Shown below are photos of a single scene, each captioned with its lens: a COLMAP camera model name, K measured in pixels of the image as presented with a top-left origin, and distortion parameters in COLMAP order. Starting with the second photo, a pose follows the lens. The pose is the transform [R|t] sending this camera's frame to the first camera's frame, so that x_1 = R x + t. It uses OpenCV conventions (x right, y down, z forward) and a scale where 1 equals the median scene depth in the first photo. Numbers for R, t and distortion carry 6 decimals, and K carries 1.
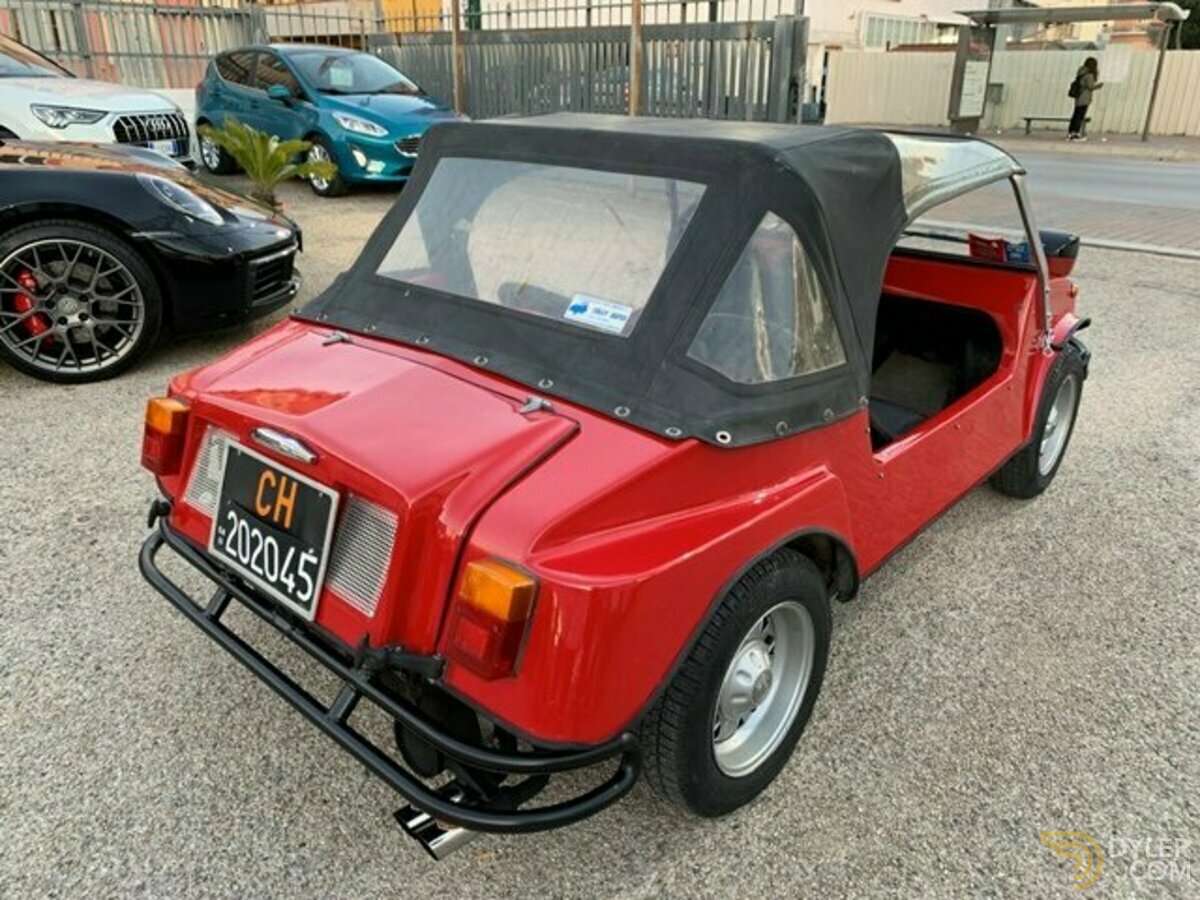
lens RADIAL K [[928.5, 0, 605.1], [0, 928.5, 440.2], [0, 0, 1]] dist [0.013724, -0.011559]
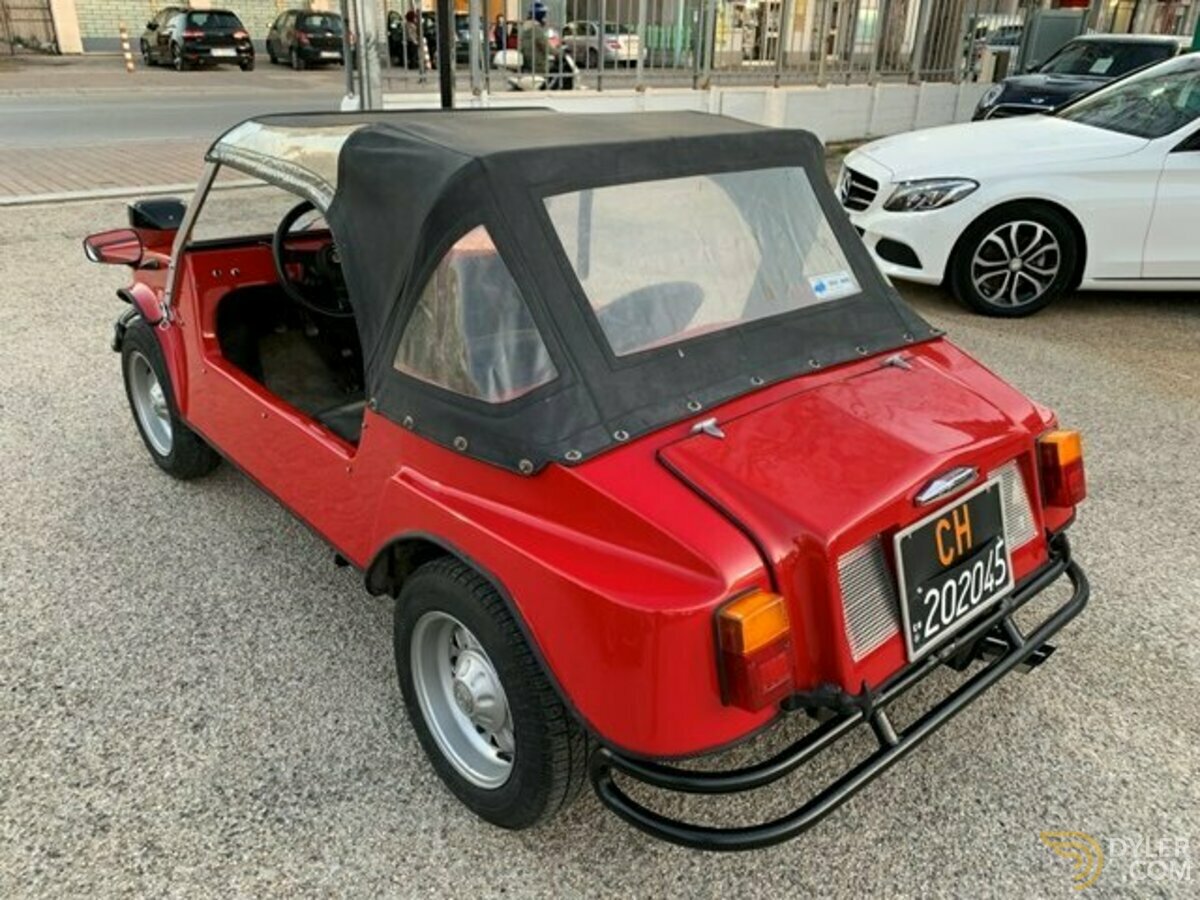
lens RADIAL K [[928.5, 0, 596.2], [0, 928.5, 449.5], [0, 0, 1]] dist [0.013724, -0.011559]
pose [[0.110151, -0.422084, 0.899840, -0.874997], [0.338181, 0.867247, 0.365399, -0.357407], [-0.934612, 0.264060, 0.238269, 0.764892]]
